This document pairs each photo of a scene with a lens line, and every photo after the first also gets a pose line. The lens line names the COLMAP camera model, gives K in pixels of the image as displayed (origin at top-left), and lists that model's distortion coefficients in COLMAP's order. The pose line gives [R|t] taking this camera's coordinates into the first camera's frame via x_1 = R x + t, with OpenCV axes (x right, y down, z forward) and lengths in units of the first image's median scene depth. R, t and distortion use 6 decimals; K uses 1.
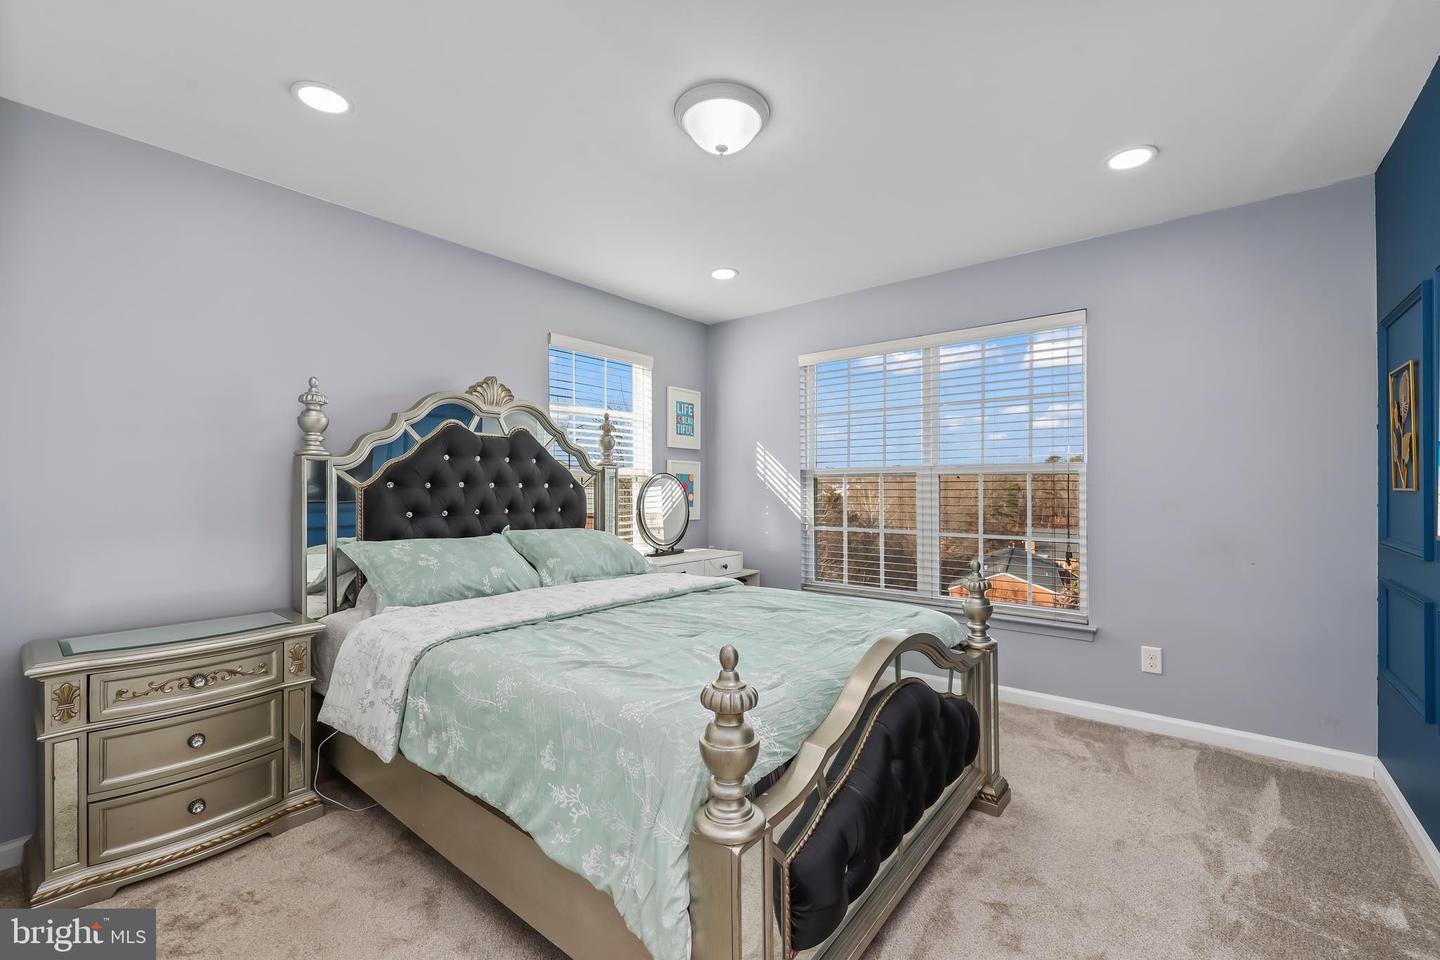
lens RADIAL K [[599.5, 0, 724.9], [0, 599.5, 483.1], [0, 0, 1]] dist [0.000427, -0.000292]
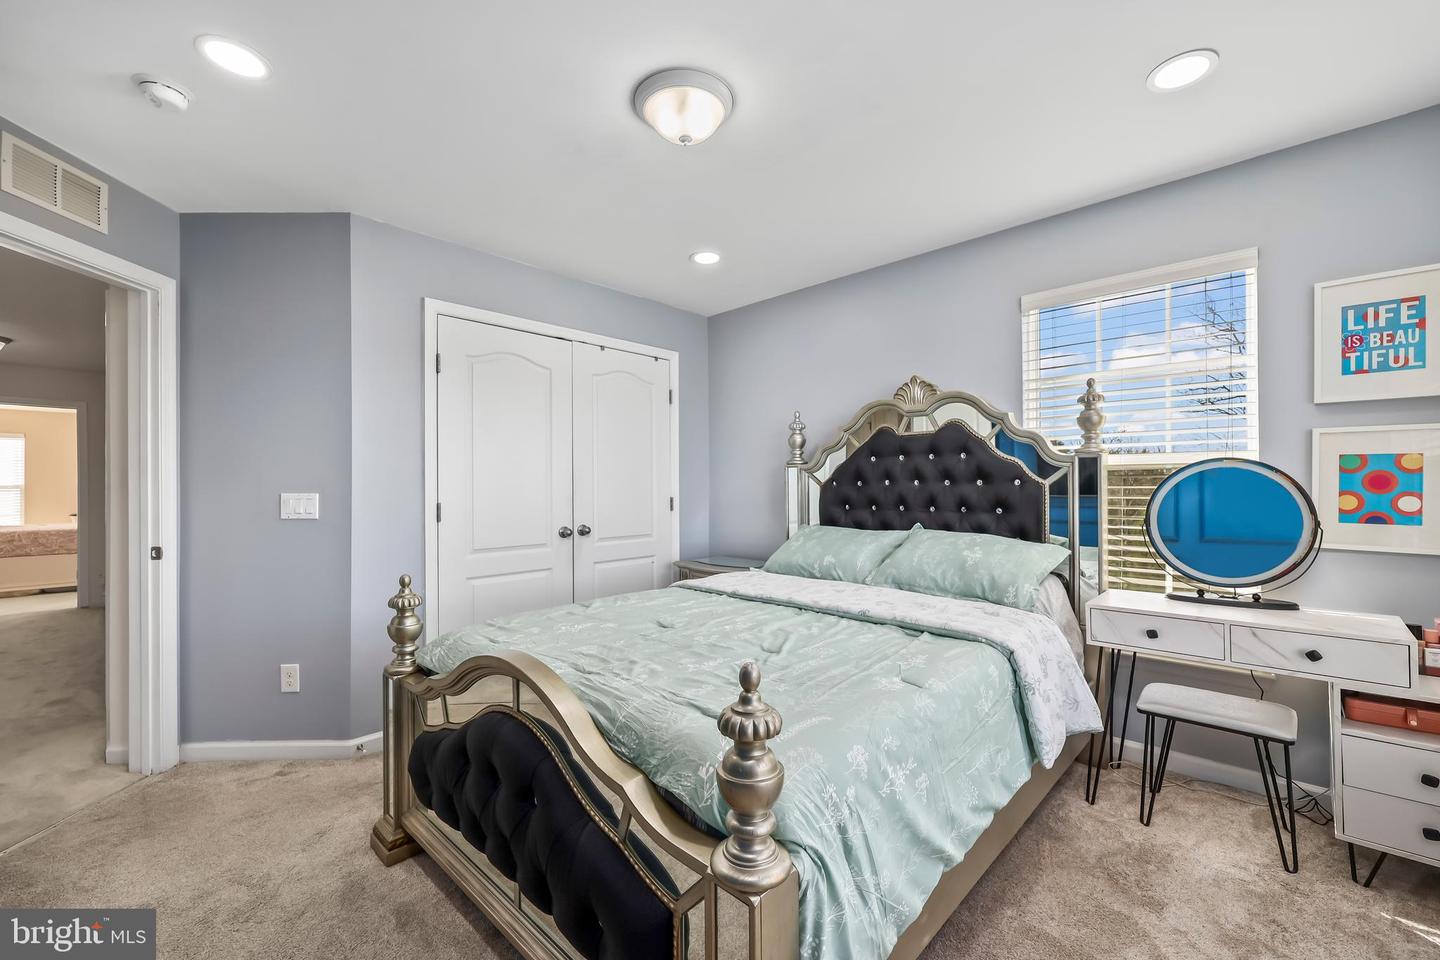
lens RADIAL K [[578.2, 0, 720.7], [0, 578.2, 488.1], [0, 0, 1]] dist [0.000840, -0.000003]
pose [[-0.072187, 0.007171, -0.997365, 0.608659], [0.015111, 0.999867, 0.006095, 0.001508], [0.997277, -0.014631, -0.072285, 0.740835]]
